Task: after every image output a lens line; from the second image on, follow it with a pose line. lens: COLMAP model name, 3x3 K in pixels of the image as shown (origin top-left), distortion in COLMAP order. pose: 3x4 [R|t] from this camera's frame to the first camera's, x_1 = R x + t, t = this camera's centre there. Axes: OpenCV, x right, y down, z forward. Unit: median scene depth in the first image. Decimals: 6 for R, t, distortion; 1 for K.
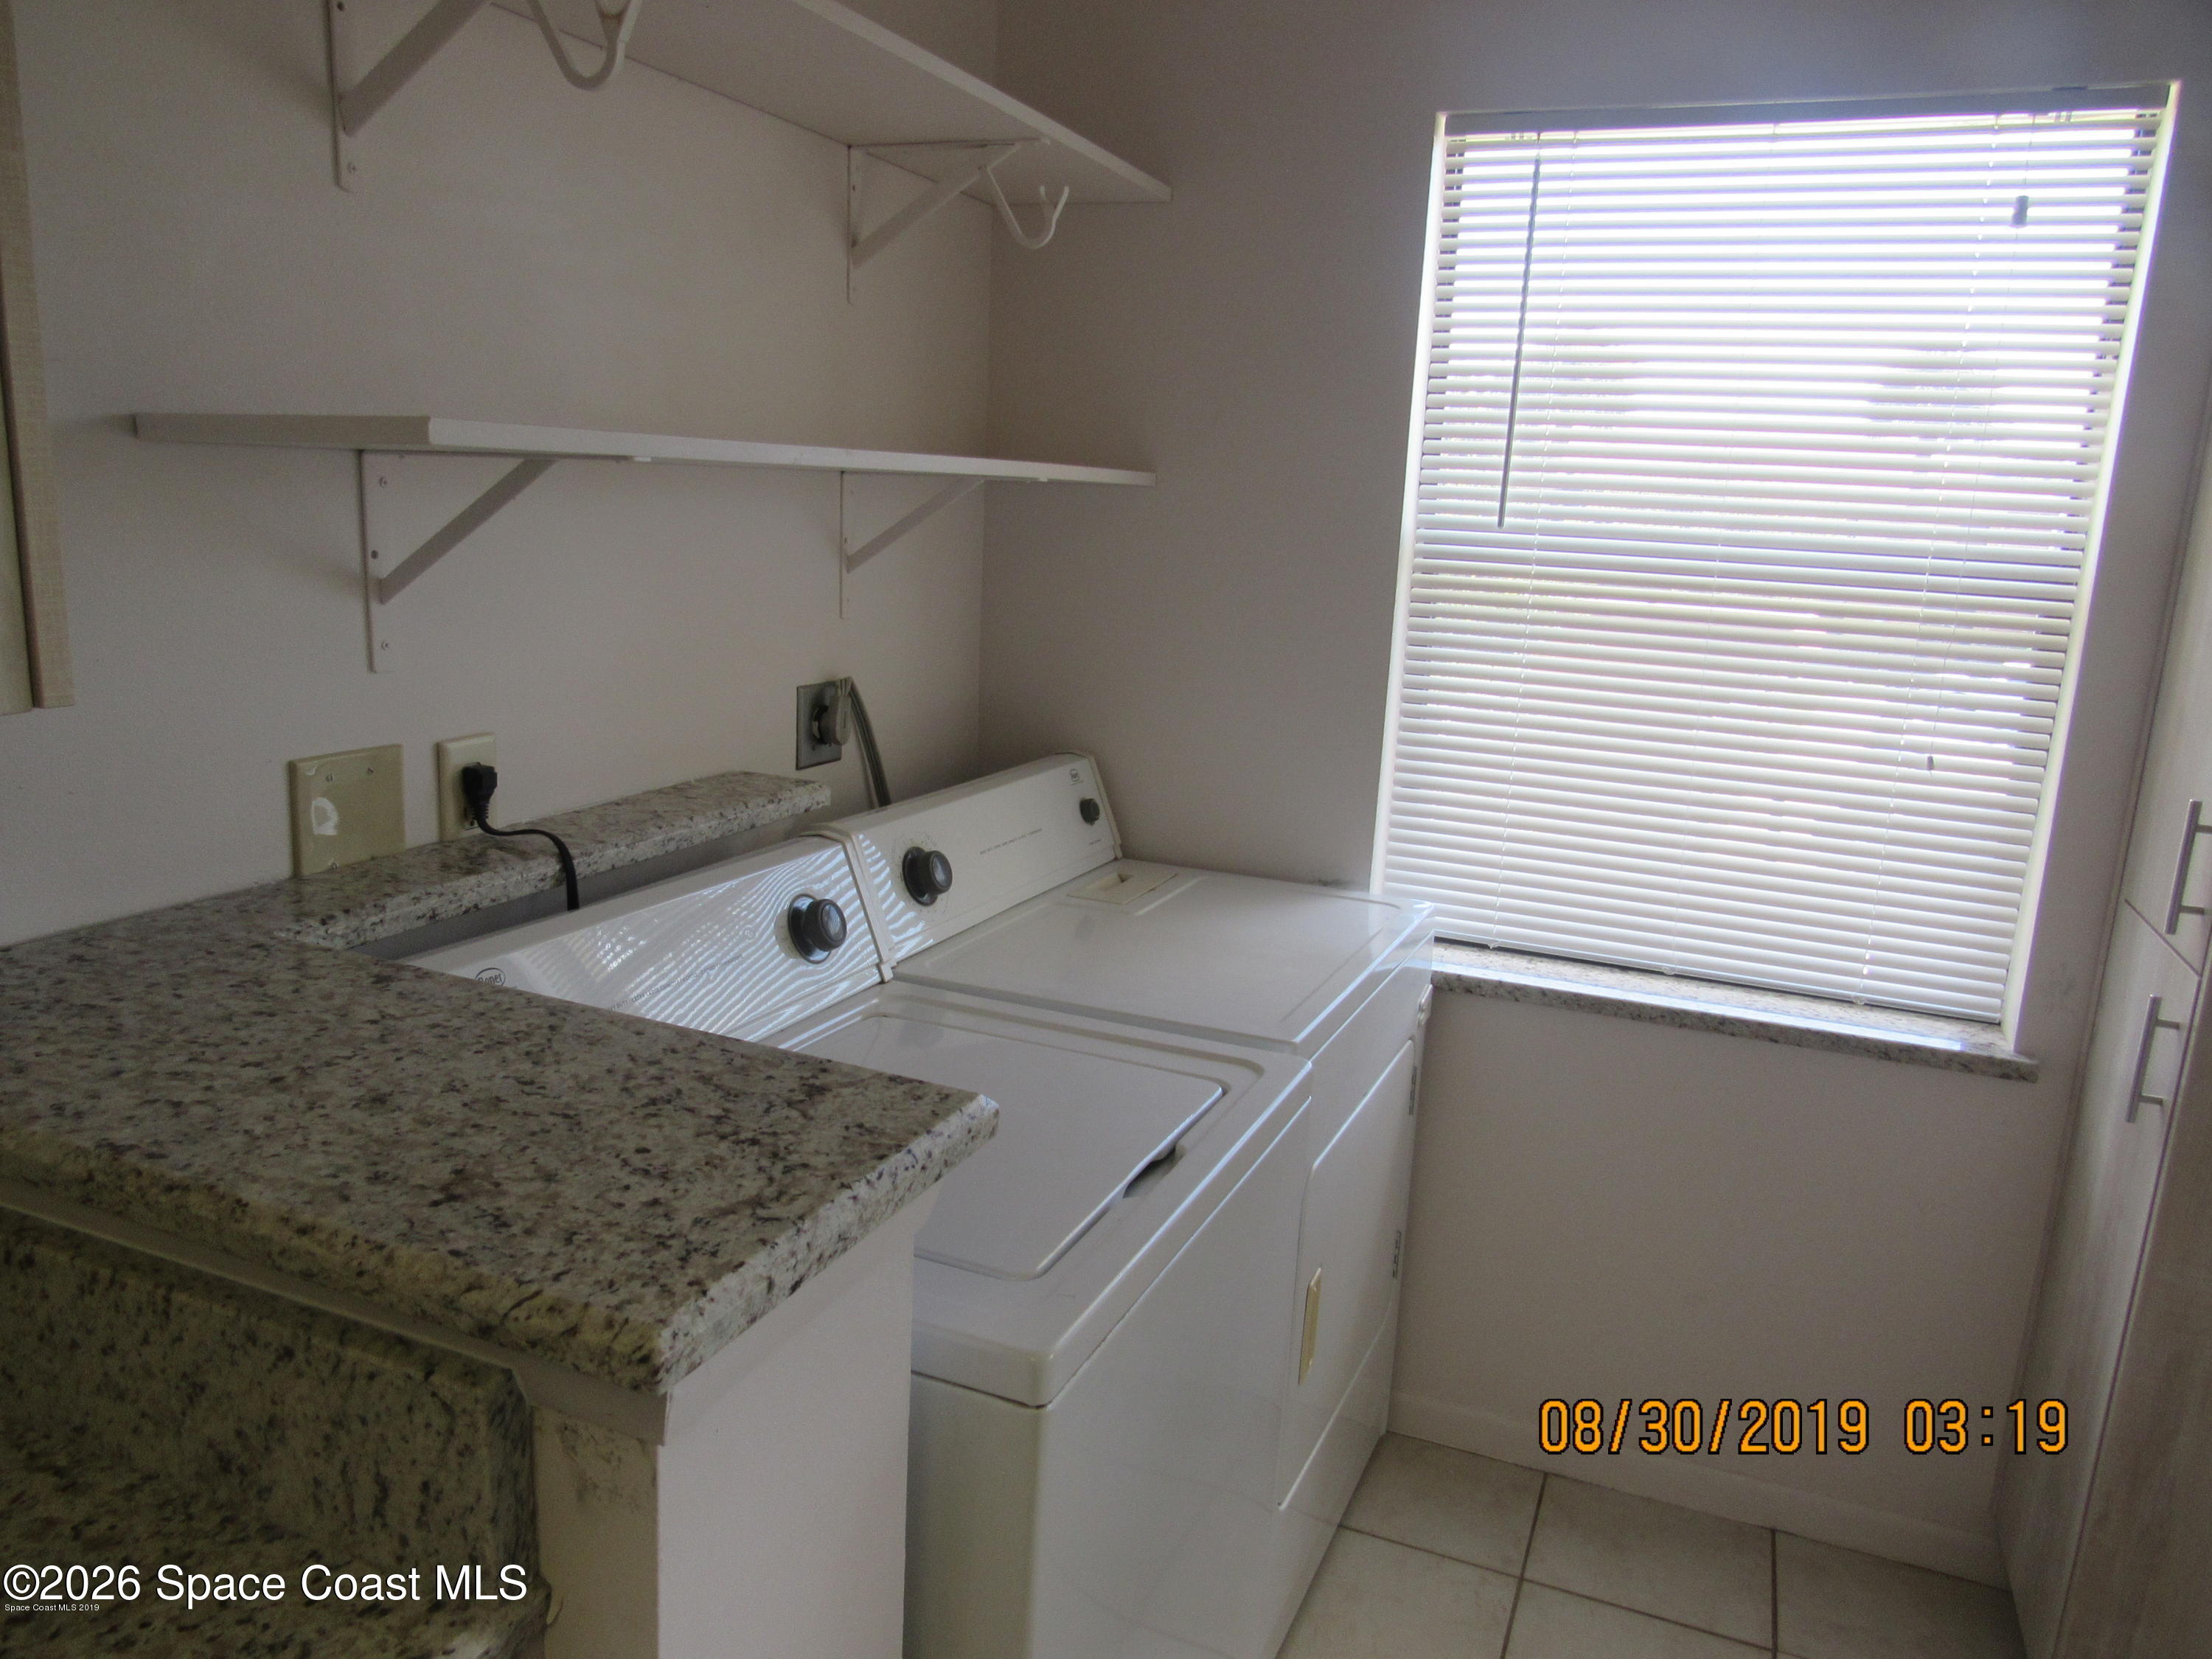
lens RADIAL K [[1583.5, 0, 1096.7], [0, 1583.5, 811.3], [0, 0, 1]] dist [-0.031947, 0.011779]
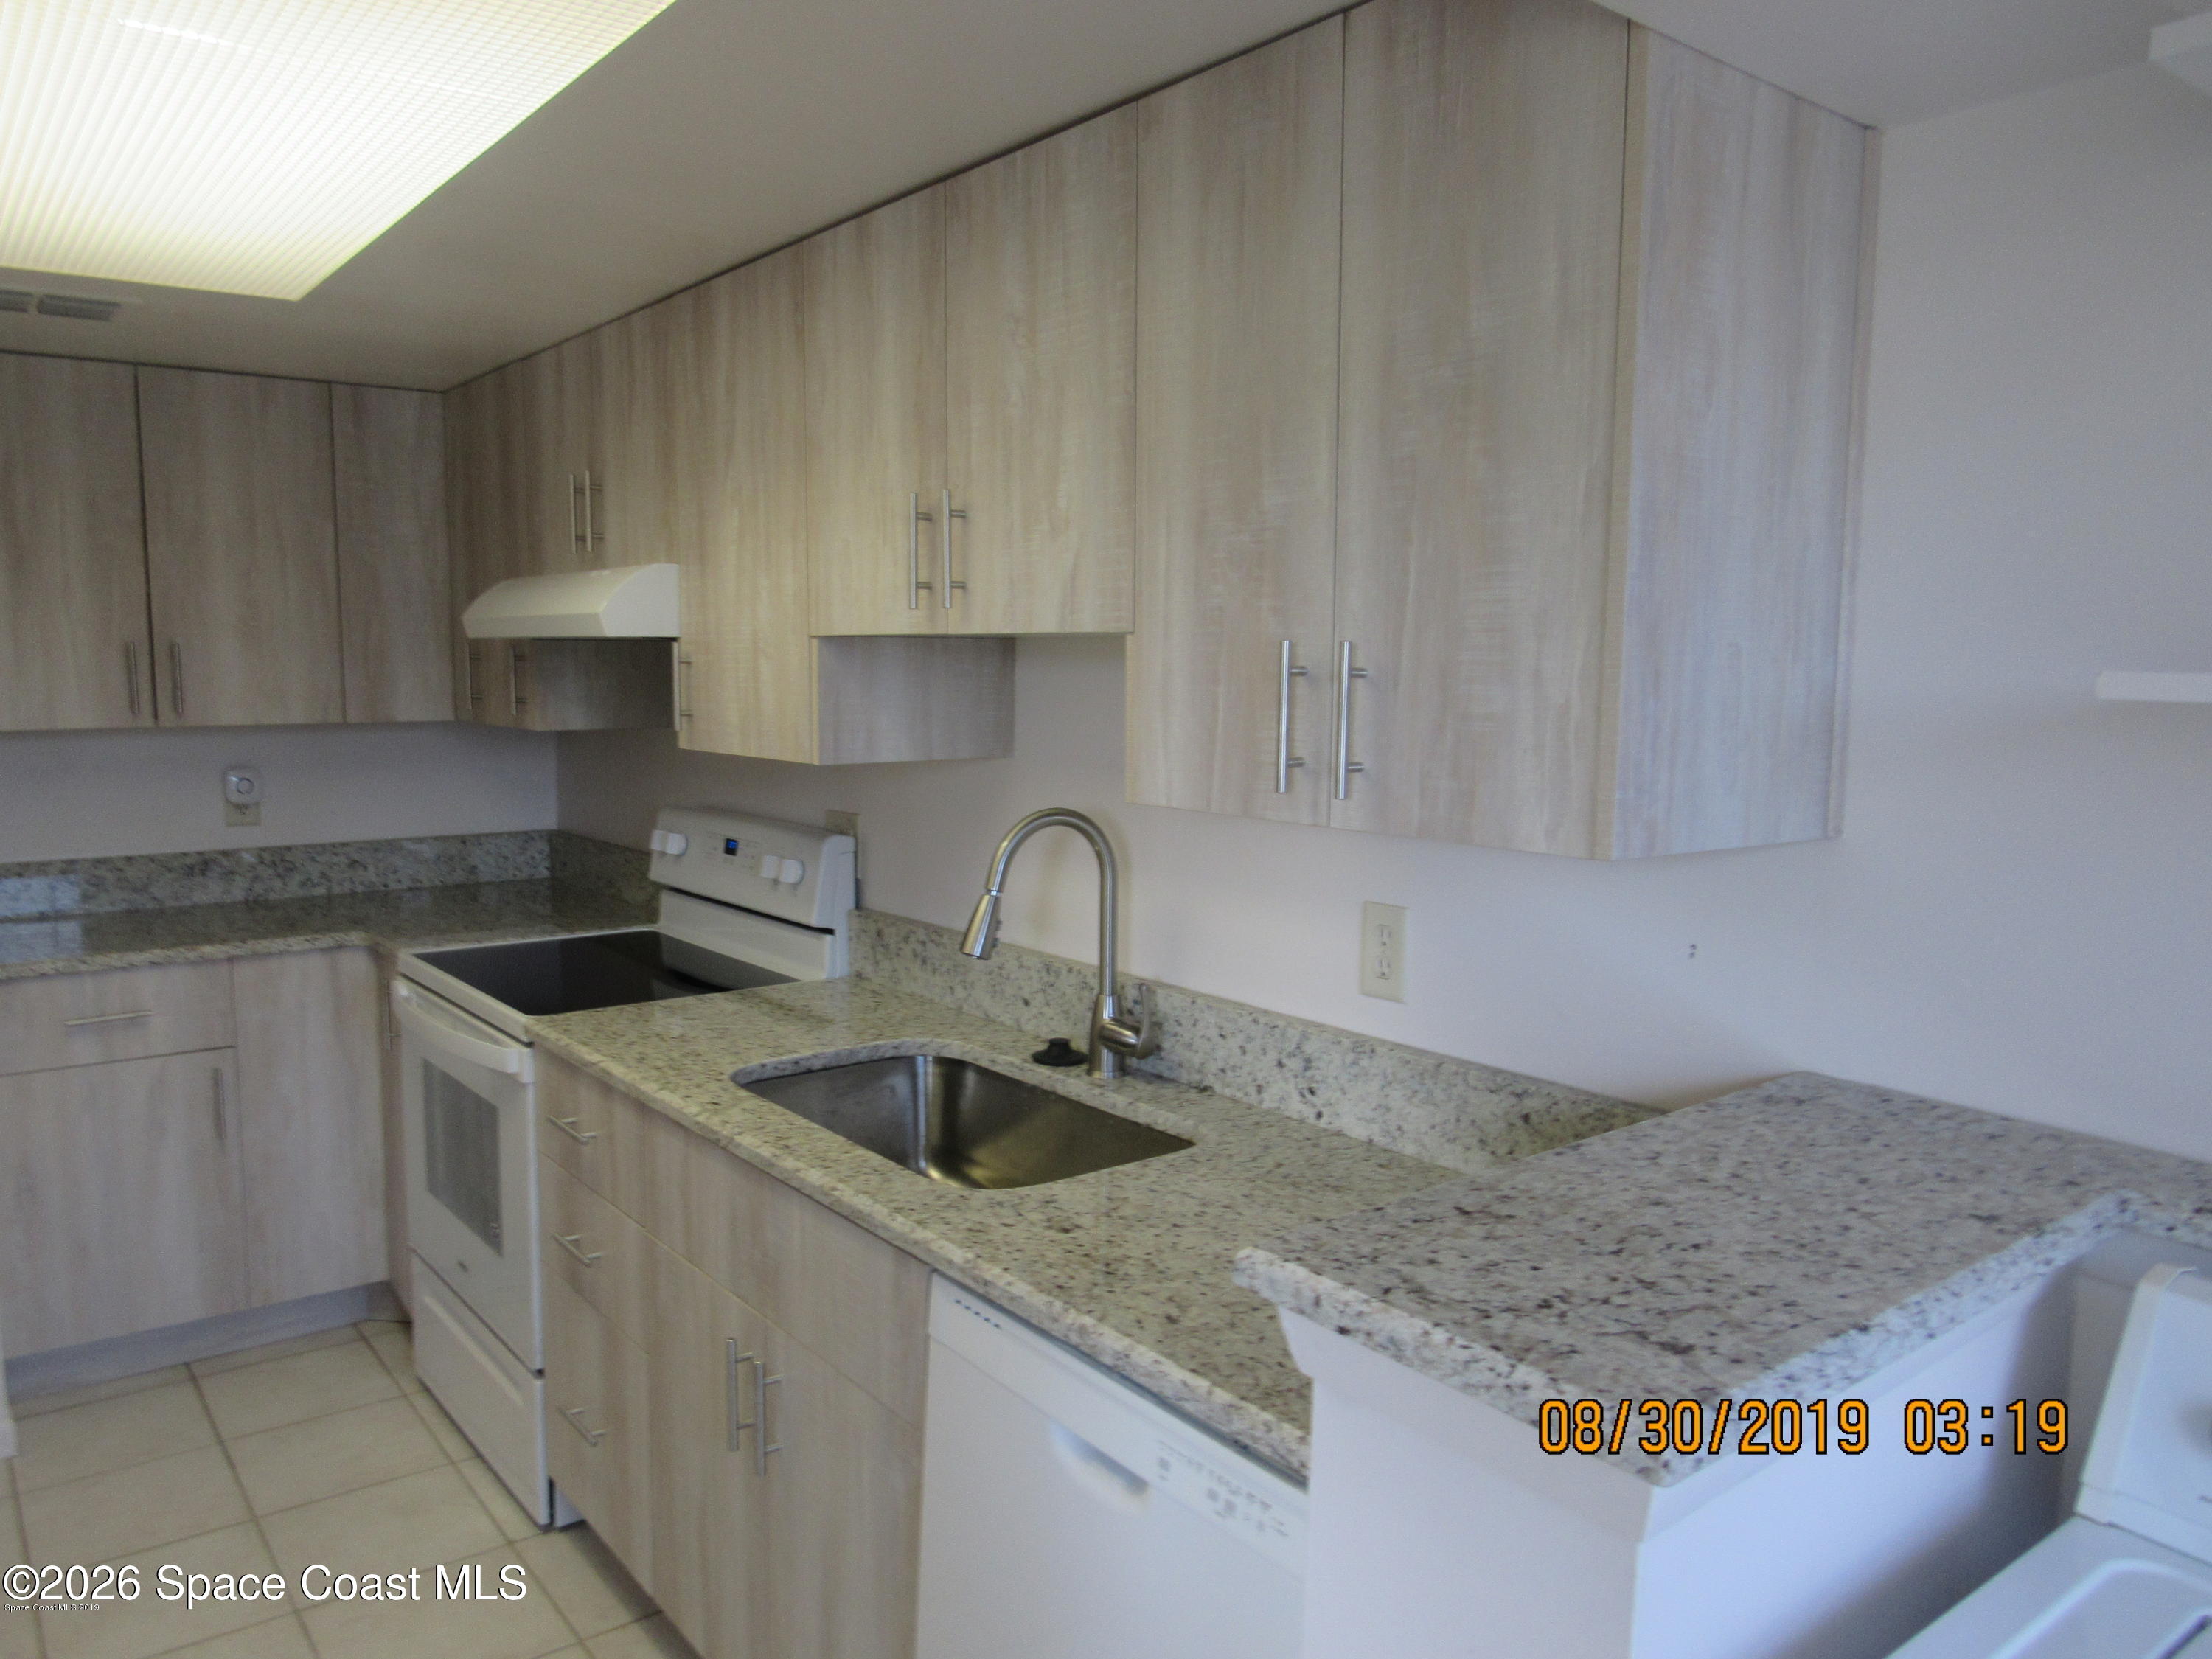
lens RADIAL K [[1583.5, 0, 1120.3], [0, 1583.5, 830.3], [0, 0, 1]] dist [-0.031947, 0.011779]
pose [[-0.483338, 0.043421, -0.874356, 0.475093], [-0.211204, 0.963483, 0.164599, -0.125337], [0.849575, 0.264225, -0.456518, 0.626871]]
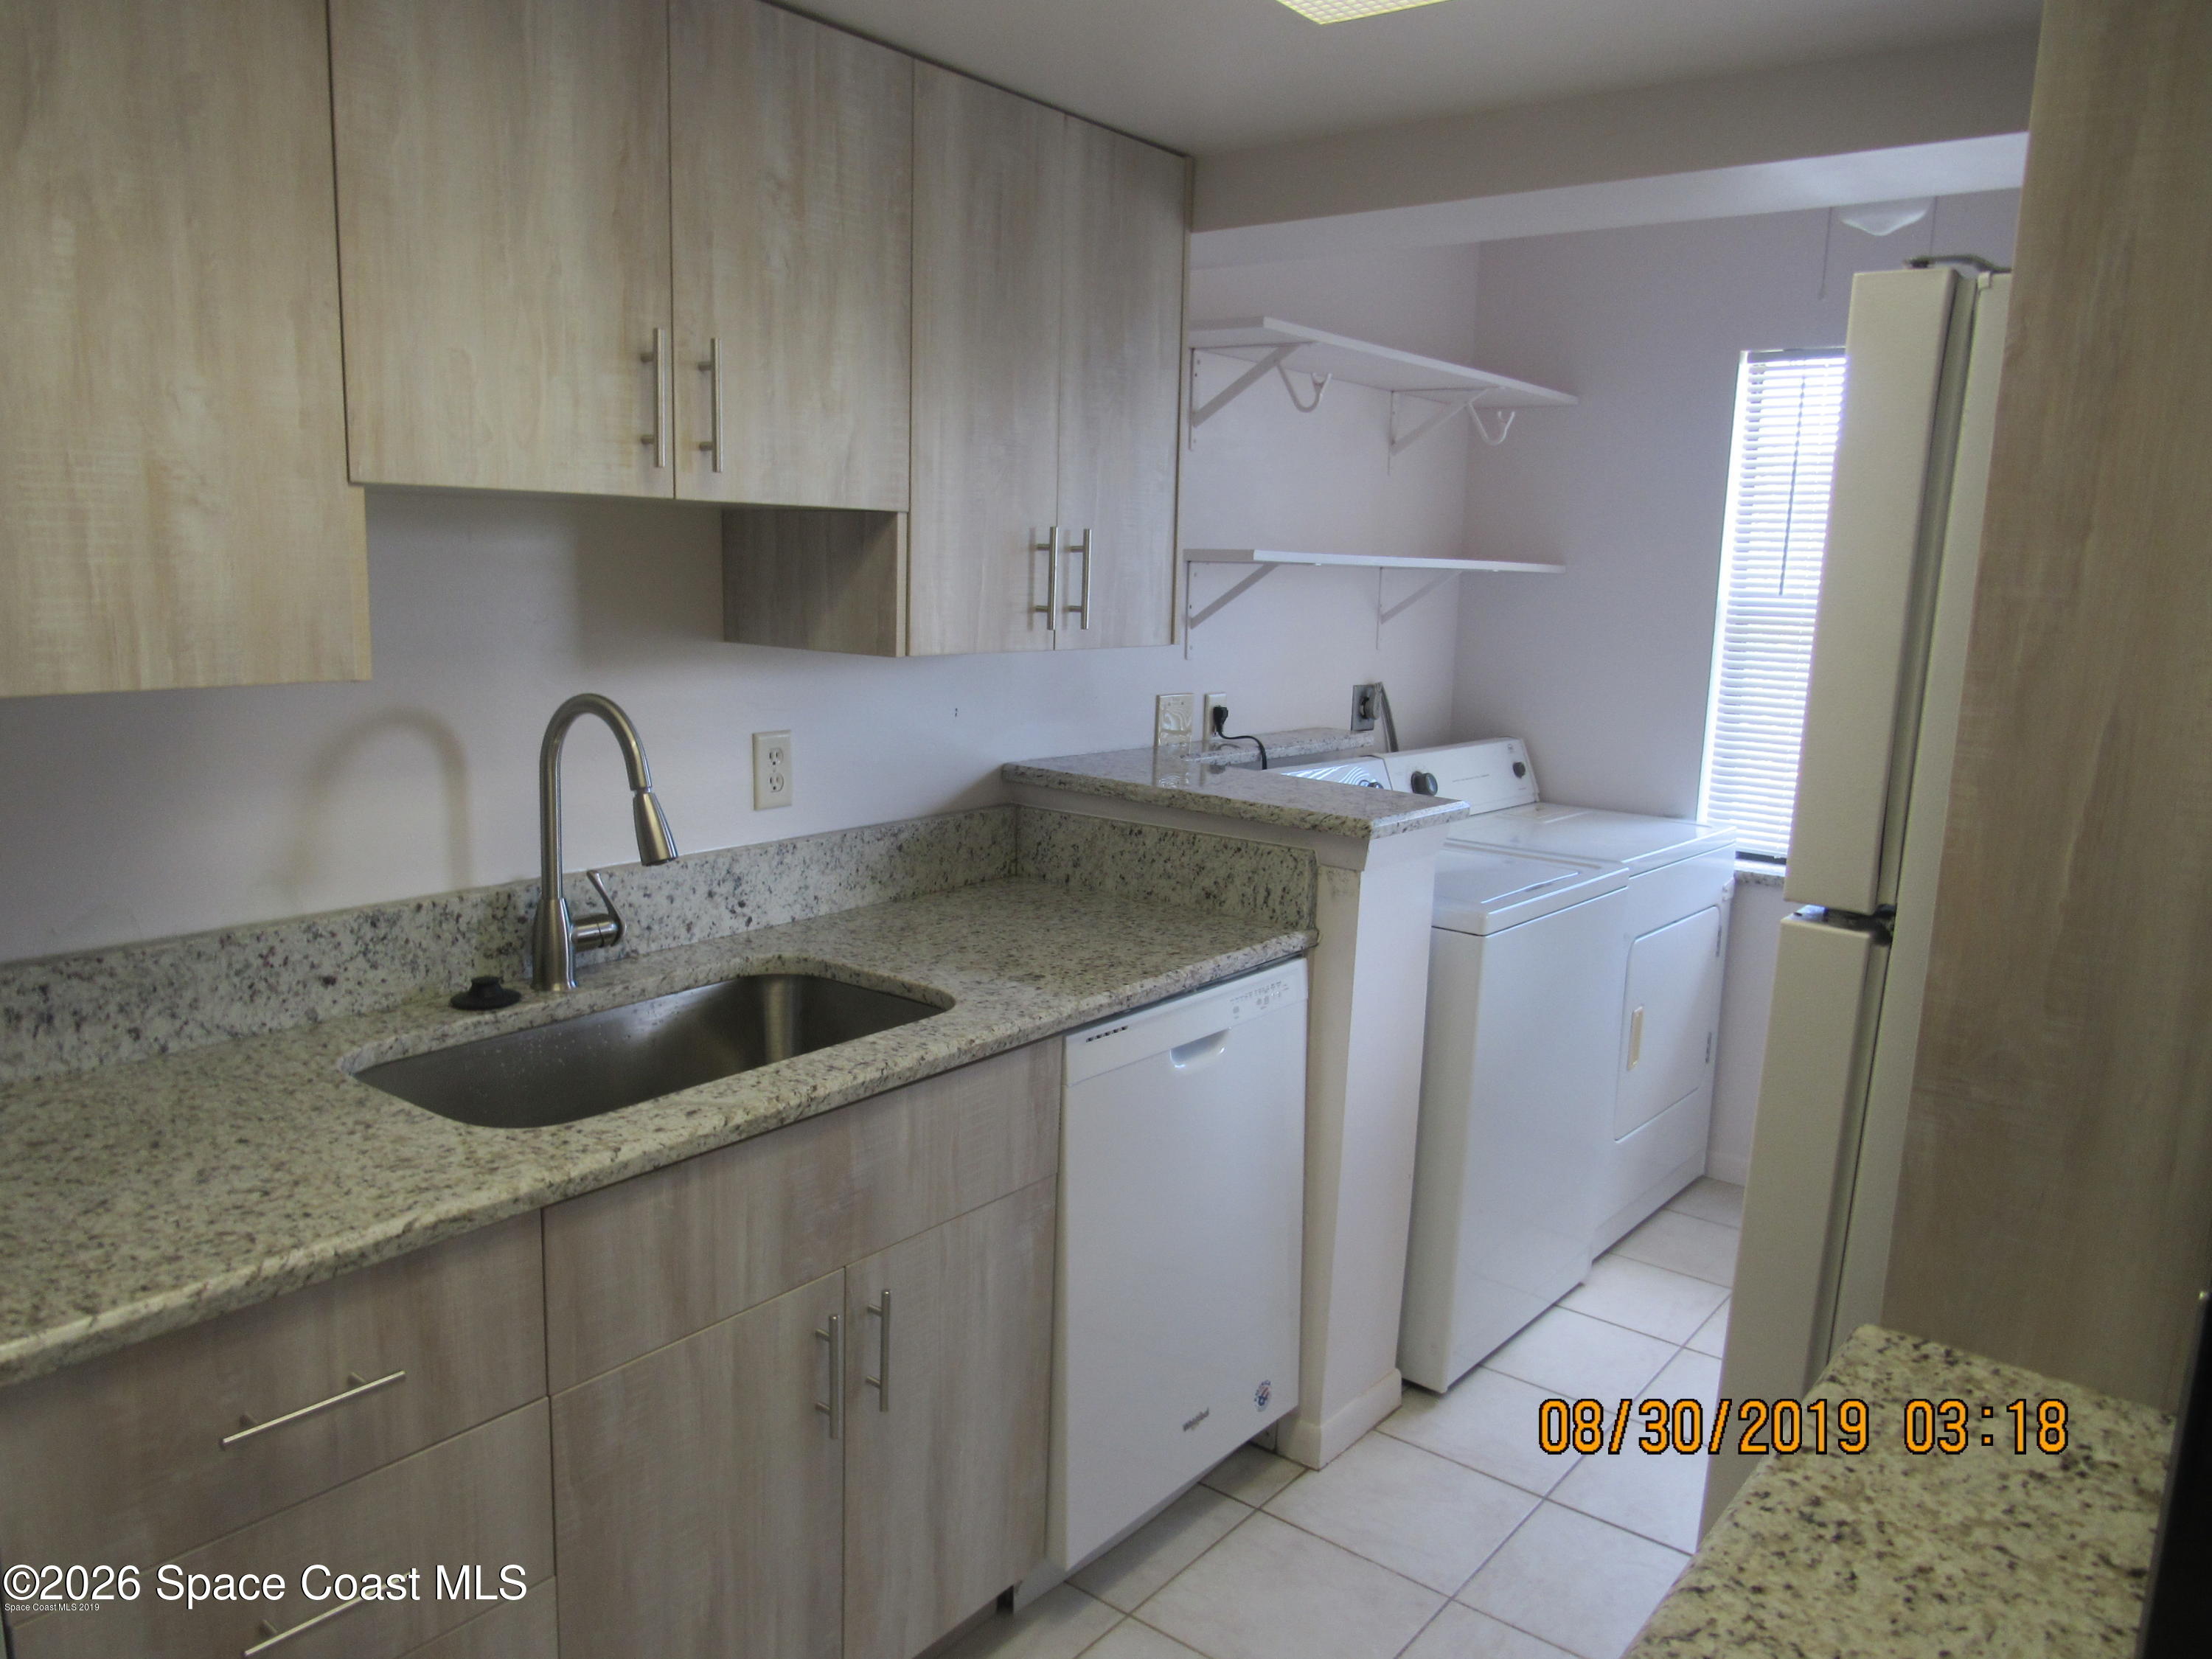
lens RADIAL K [[1583.5, 0, 1108.8], [0, 1583.5, 815.6], [0, 0, 1]] dist [-0.031947, 0.011779]
pose [[0.962830, 0.025739, -0.268880, 0.040589], [-0.040057, 0.998049, -0.047900, 0.213903], [0.267123, 0.056890, 0.961982, -1.032358]]
